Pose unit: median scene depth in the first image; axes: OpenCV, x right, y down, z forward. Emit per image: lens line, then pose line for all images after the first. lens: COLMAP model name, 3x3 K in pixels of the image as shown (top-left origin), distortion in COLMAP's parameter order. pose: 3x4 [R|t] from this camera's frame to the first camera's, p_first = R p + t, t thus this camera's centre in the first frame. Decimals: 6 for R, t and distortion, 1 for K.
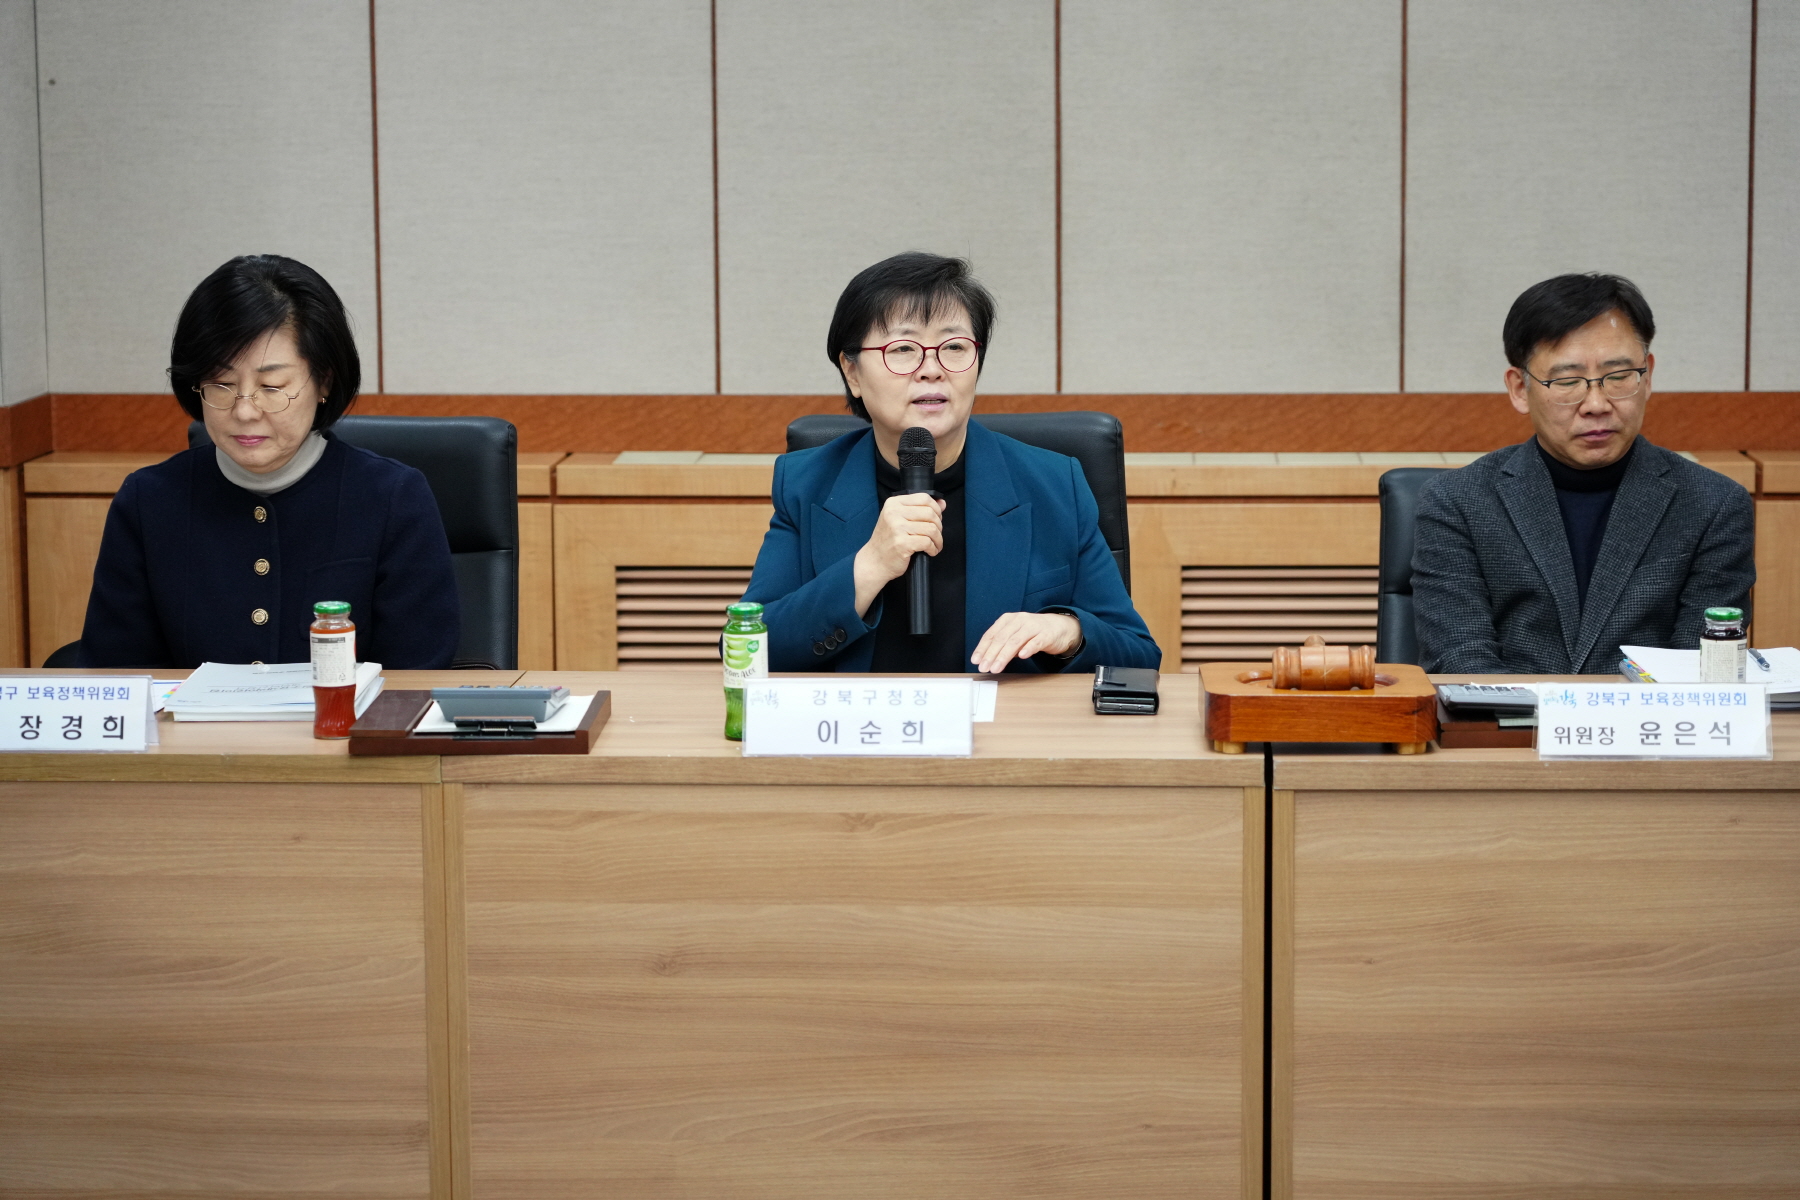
lens RADIAL K [[4271.8, 0, 900.0], [0, 4271.8, 600.0], [0, 0, 1]] dist [-0.044093, 0.186292]
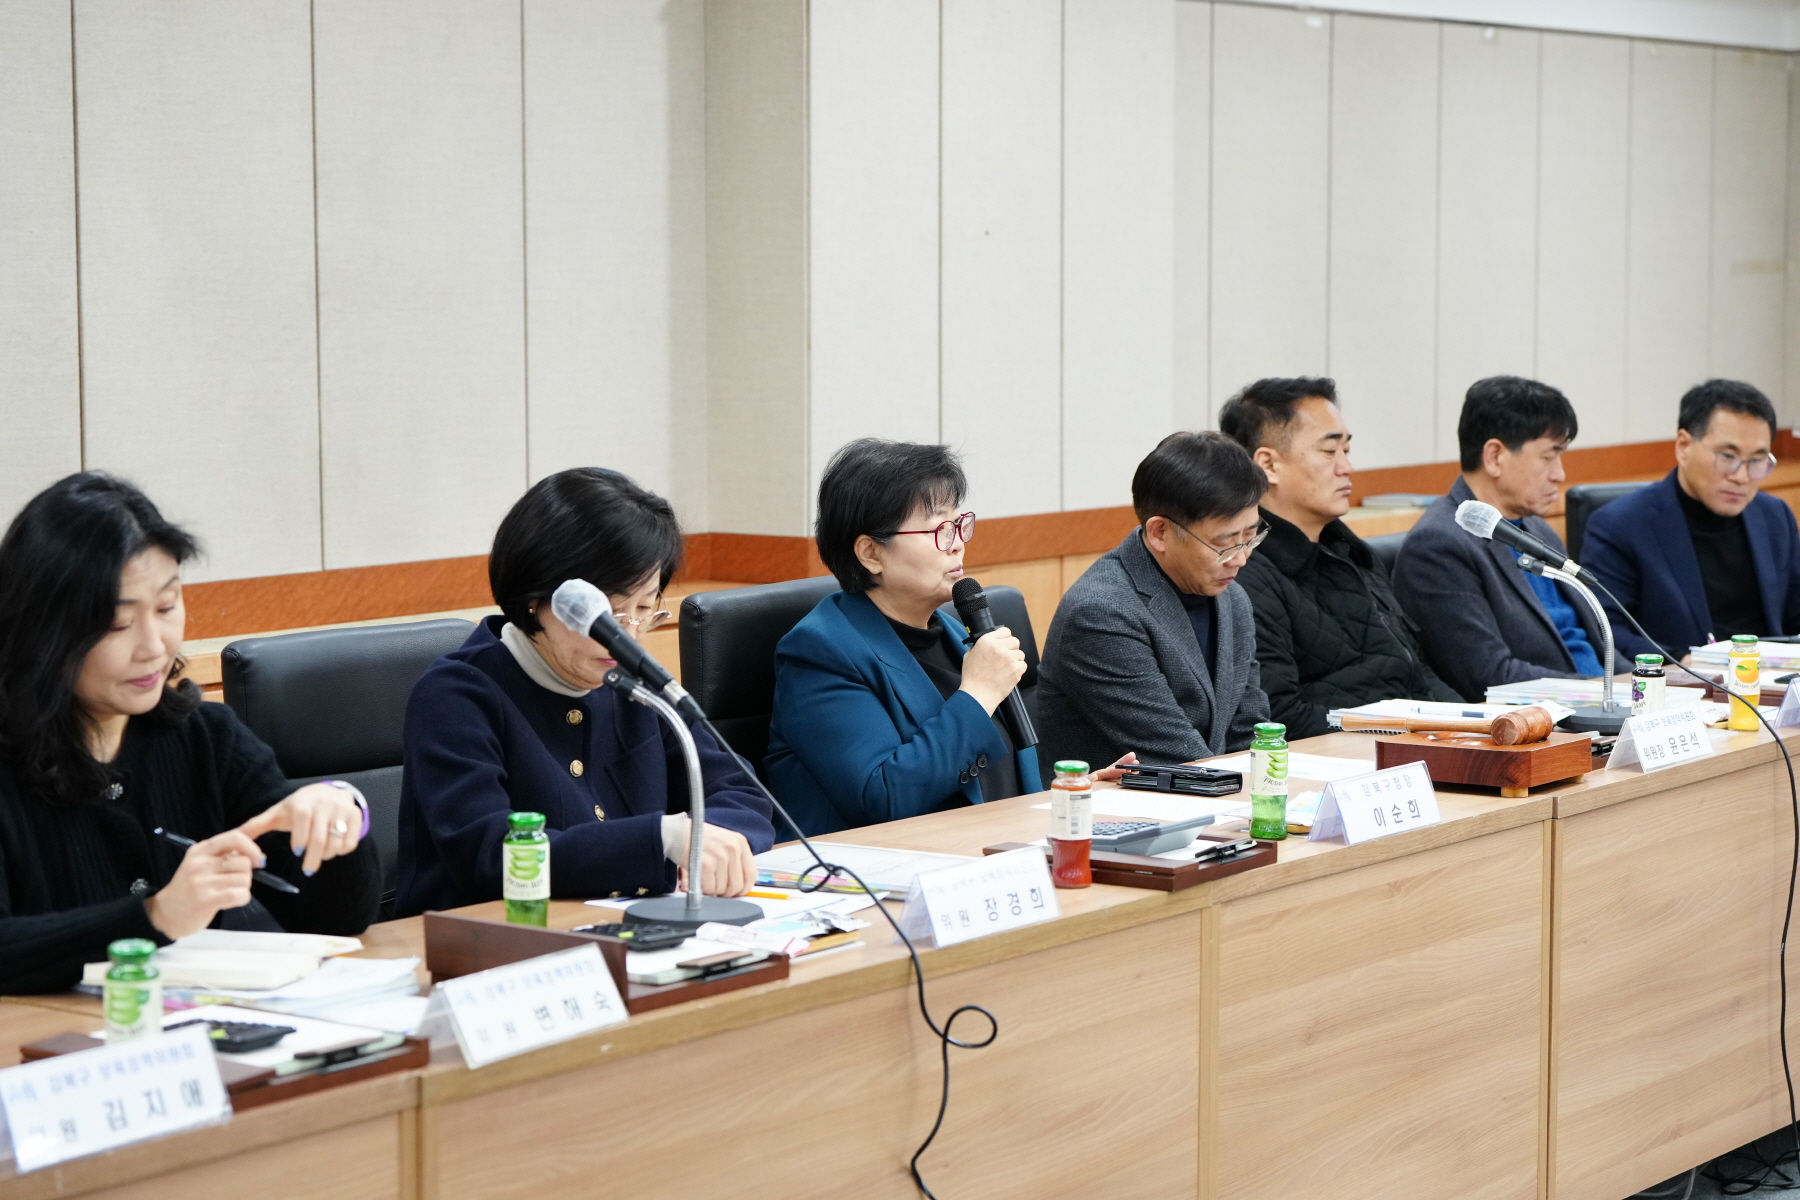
lens RADIAL K [[3911.1, 0, 900.0], [0, 3911.1, 600.0], [0, 0, 1]] dist [0.050361, 0.191347]
pose [[0.550044, -0.073023, 0.831937, -0.996044], [0.110473, 0.993778, 0.014188, -0.060109], [-0.827797, 0.084103, 0.554688, 0.489355]]
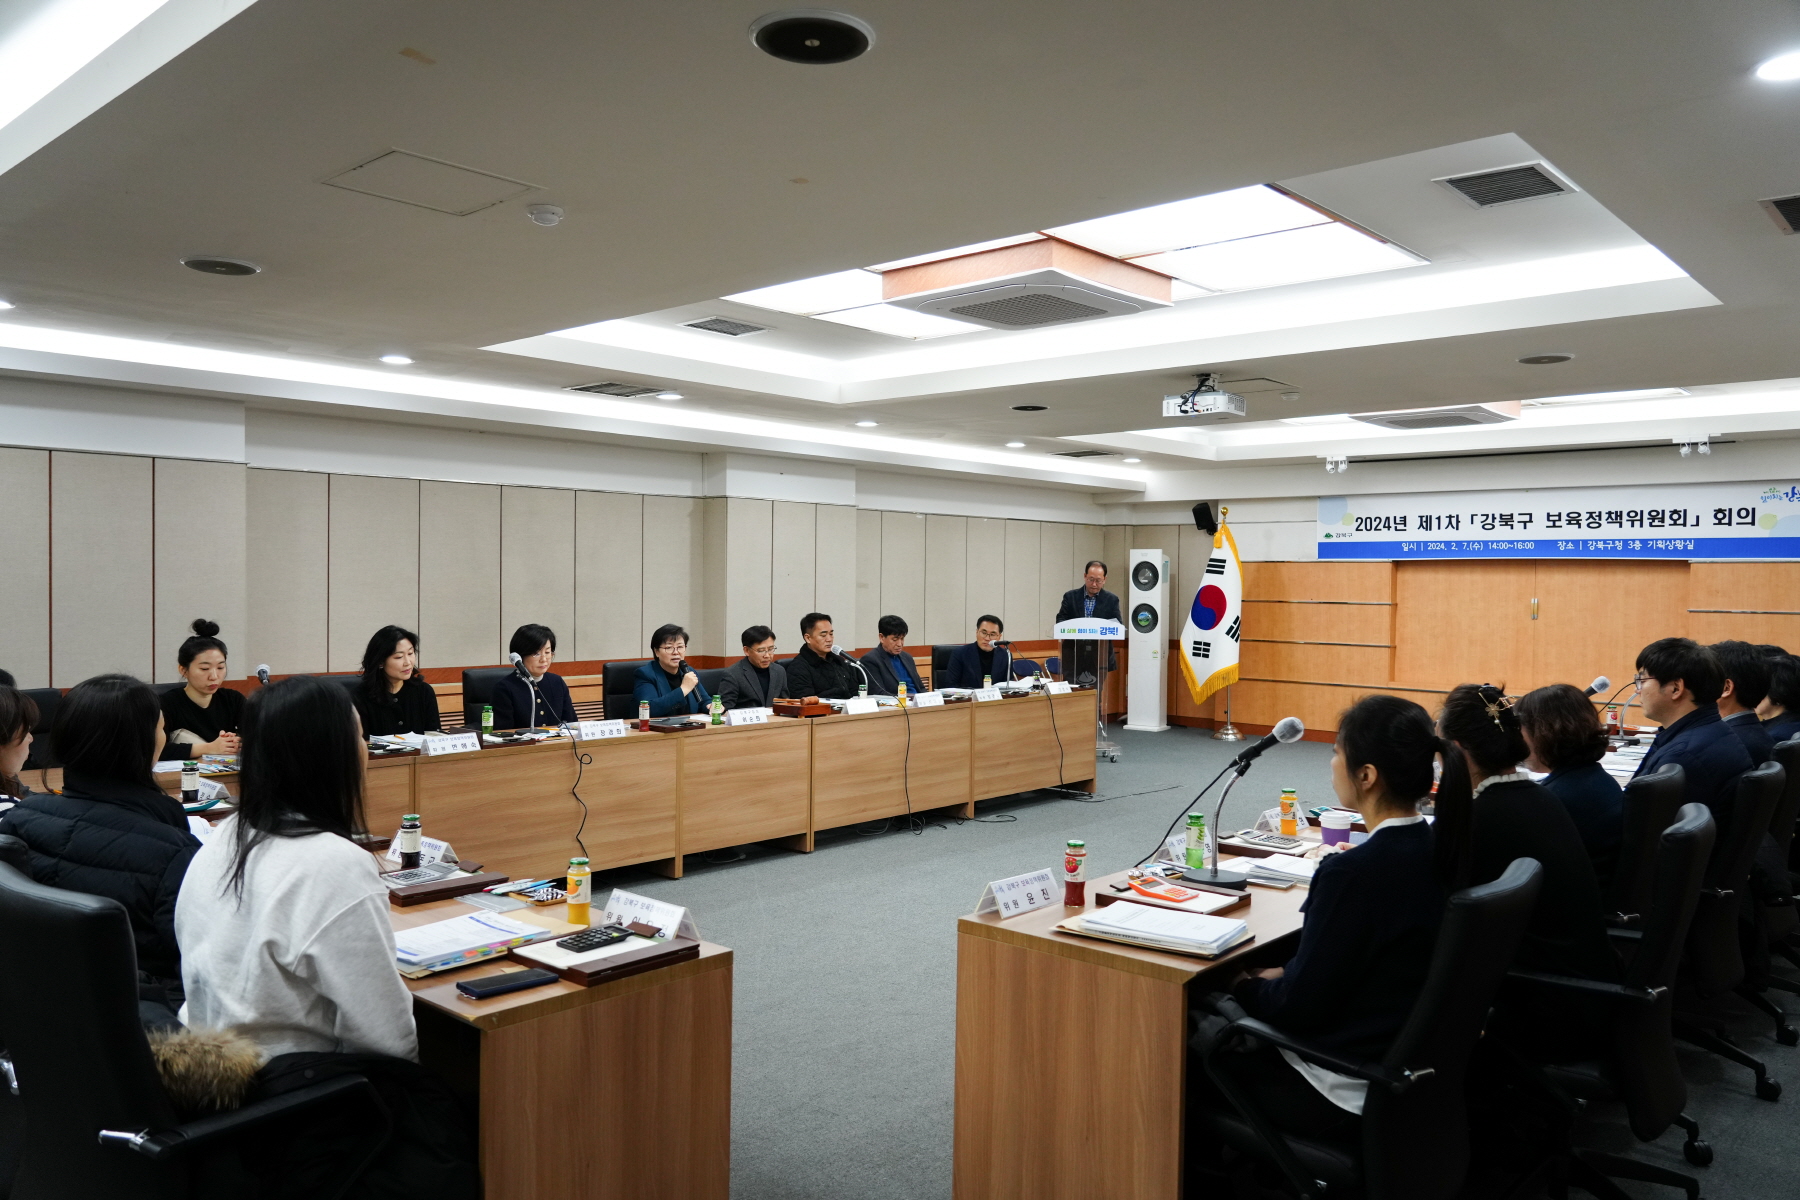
lens RADIAL K [[1302.7, 0, 900.0], [0, 1302.7, 600.0], [0, 0, 1]] dist [-0.004603, -0.002112]
pose [[0.633619, 0.000062, 0.773645, -1.030957], [0.086797, 0.993681, -0.071167, 0.016154], [-0.768761, 0.112243, 0.629610, -0.072340]]
